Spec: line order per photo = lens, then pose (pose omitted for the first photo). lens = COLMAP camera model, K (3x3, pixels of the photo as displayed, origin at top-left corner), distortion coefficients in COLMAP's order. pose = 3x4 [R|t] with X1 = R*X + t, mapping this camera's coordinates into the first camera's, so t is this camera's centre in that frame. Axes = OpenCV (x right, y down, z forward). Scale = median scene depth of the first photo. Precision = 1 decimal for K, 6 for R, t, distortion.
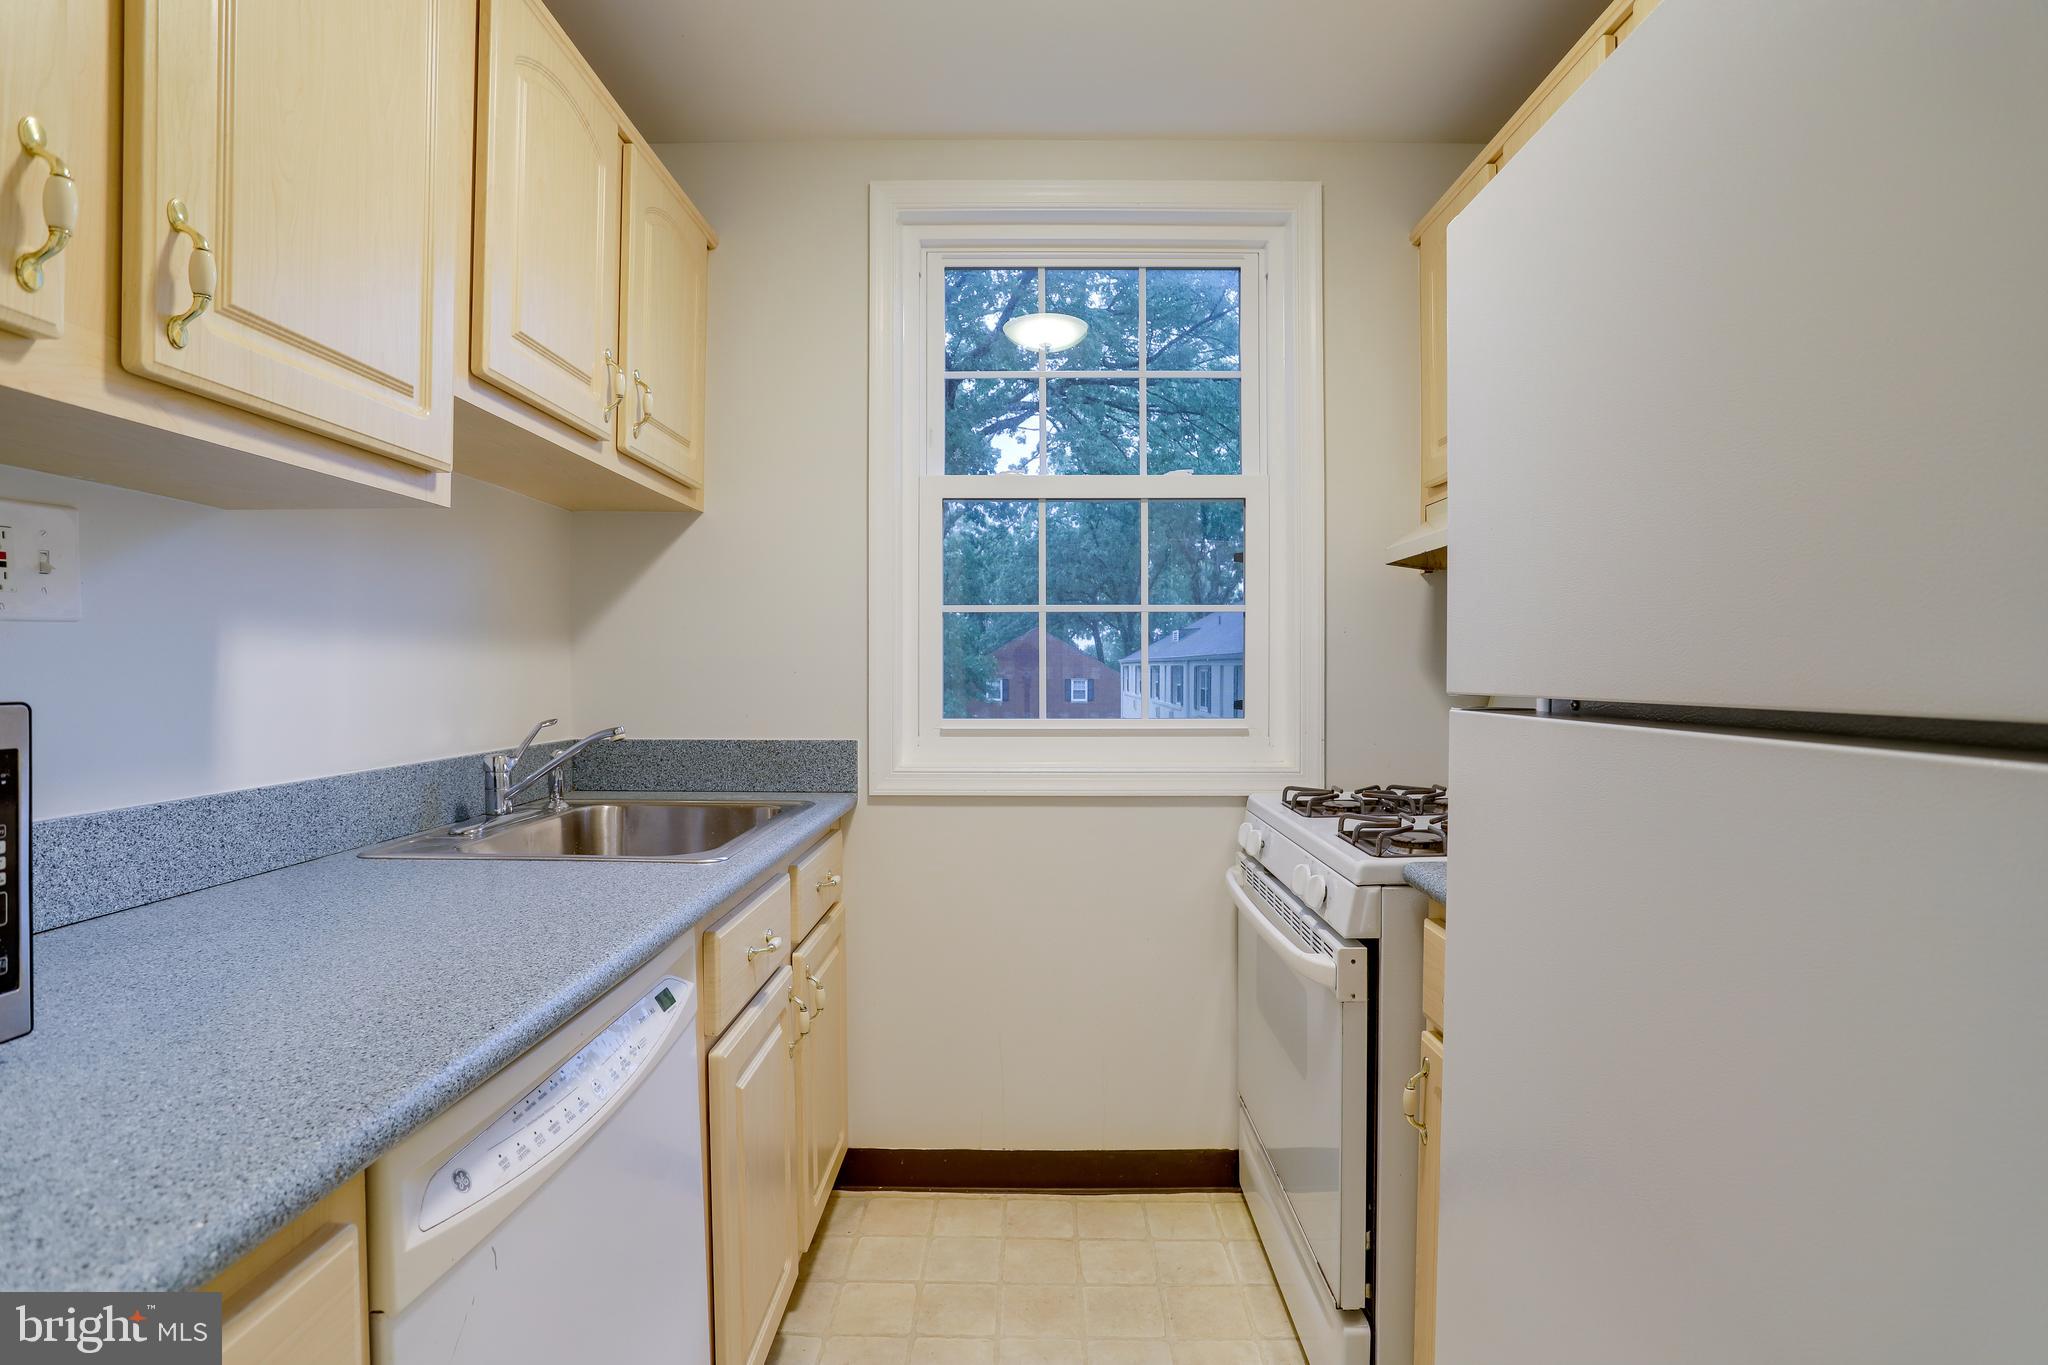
lens RADIAL K [[993.3, 0, 1018.7], [0, 993.3, 681.9], [0, 0, 1]] dist [-0.062222, 0.027992]
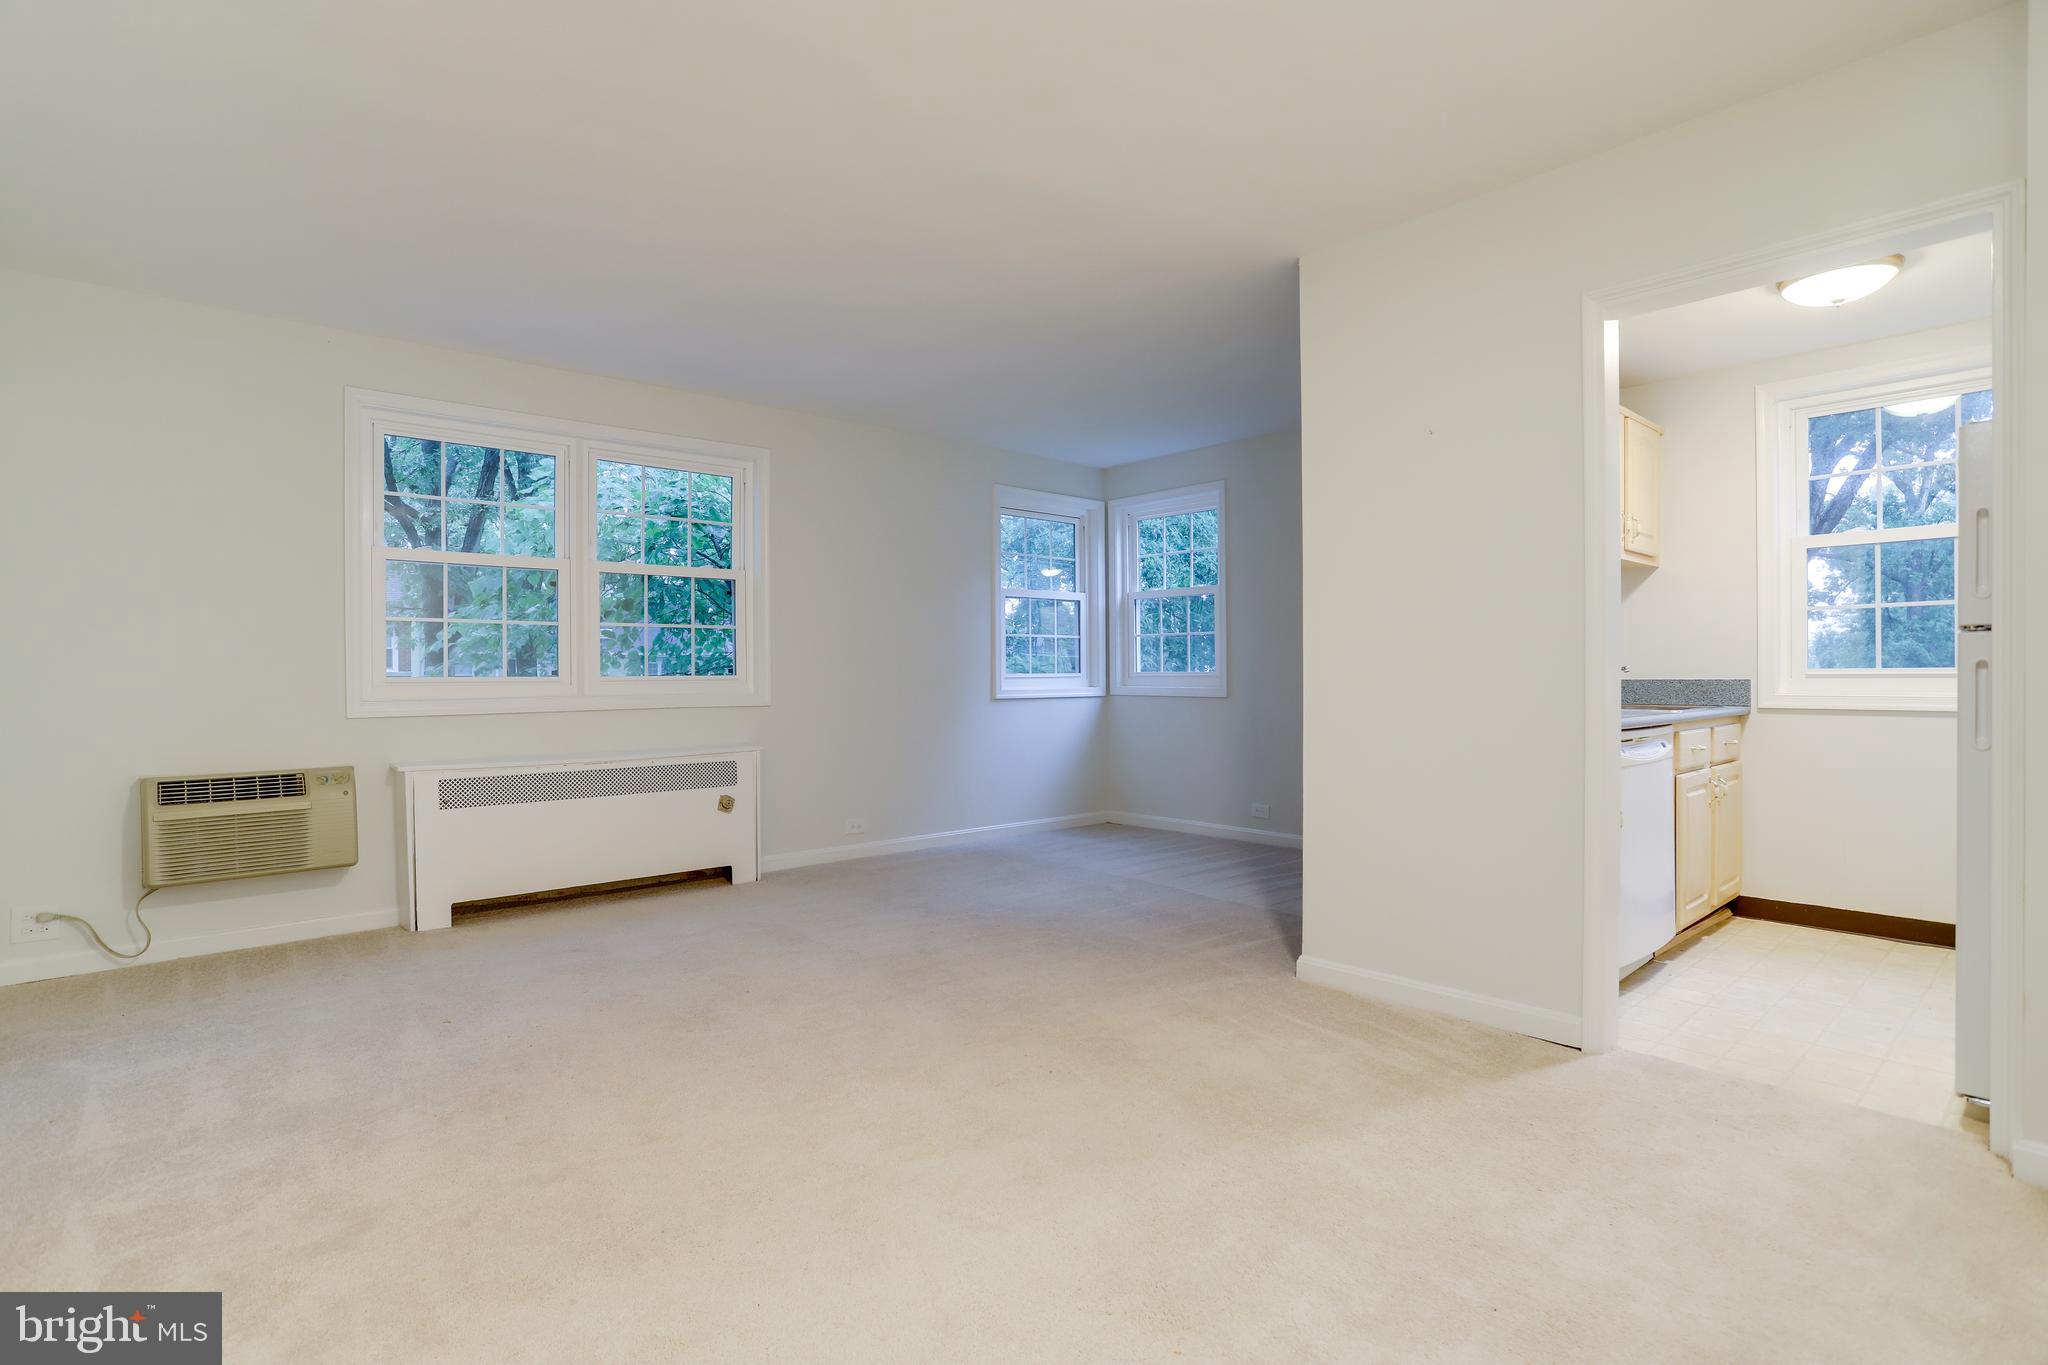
lens RADIAL K [[993.3, 0, 1018.7], [0, 993.3, 681.9], [0, 0, 1]] dist [-0.062222, 0.027992]
pose [[0.667763, -0.000876, -0.744374, 0.395404], [-0.004375, 0.999977, -0.005102, 0.110590], [0.744361, 0.006663, 0.667744, -1.814300]]
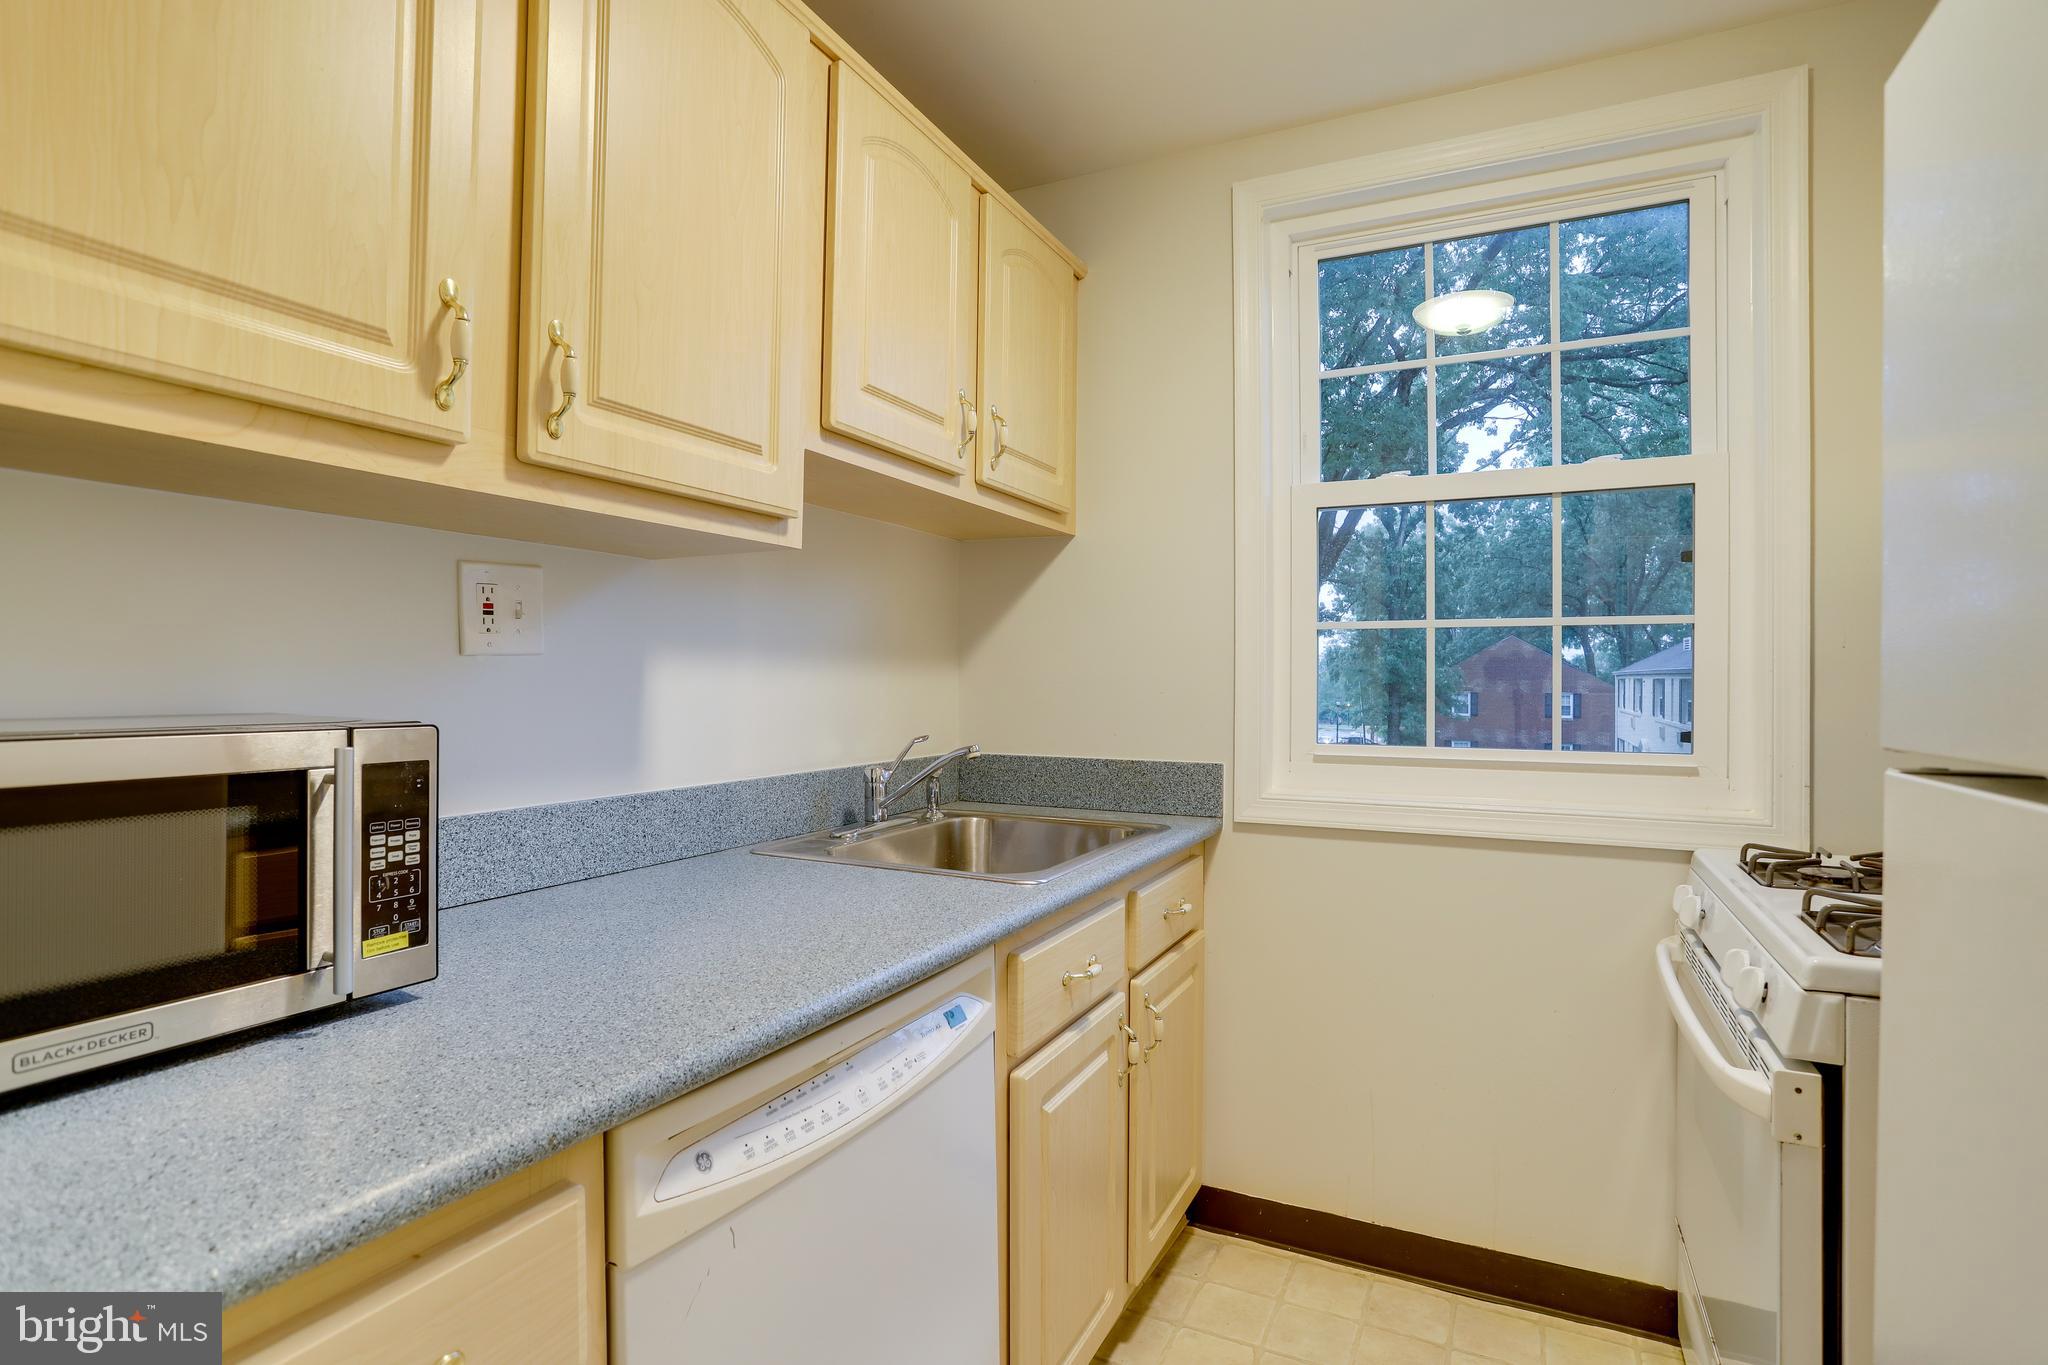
lens RADIAL K [[993.3, 0, 1018.7], [0, 993.3, 681.9], [0, 0, 1]] dist [-0.062222, 0.027992]
pose [[0.900195, 0.004740, -0.435461, 0.107474], [-0.009800, 0.999908, -0.009374, -0.013369], [0.435377, 0.012706, 0.900159, 0.064542]]
